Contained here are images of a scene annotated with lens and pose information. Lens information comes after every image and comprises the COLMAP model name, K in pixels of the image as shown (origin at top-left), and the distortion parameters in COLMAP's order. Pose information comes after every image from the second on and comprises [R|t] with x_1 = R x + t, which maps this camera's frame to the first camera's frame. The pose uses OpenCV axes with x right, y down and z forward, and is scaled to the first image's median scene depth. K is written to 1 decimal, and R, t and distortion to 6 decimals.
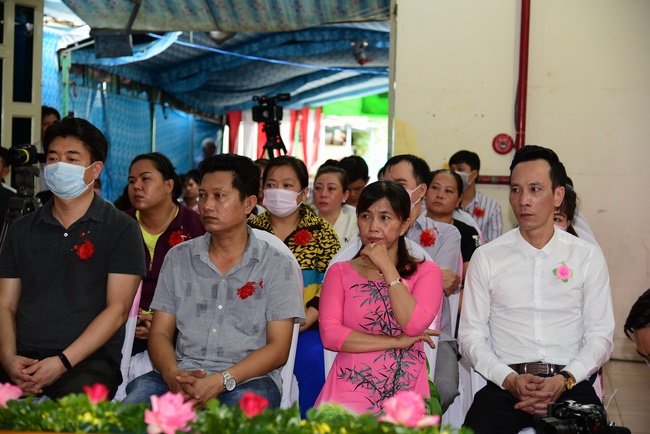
lens RADIAL K [[1228.5, 0, 325.0], [0, 1228.5, 217.0], [0, 0, 1]] dist [0.001292, -0.022071]
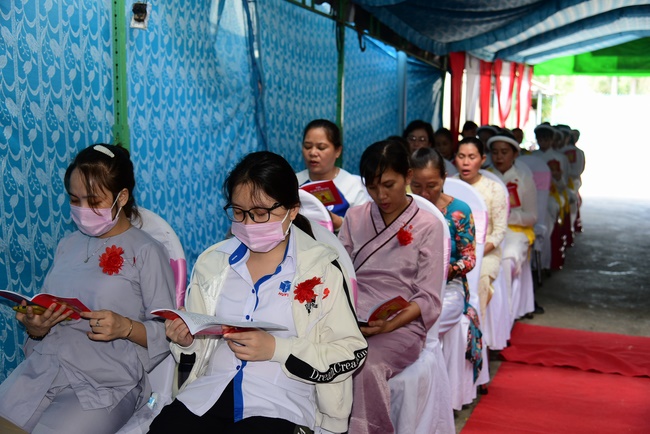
lens RADIAL K [[745.4, 0, 325.0], [0, 745.4, 217.0], [0, 0, 1]] dist [0.008665, 0.006532]
pose [[0.977471, 0.006414, -0.210973, -0.058474], [0.008880, 0.997404, 0.071466, -0.018347], [0.210884, -0.071729, 0.974876, 0.539329]]
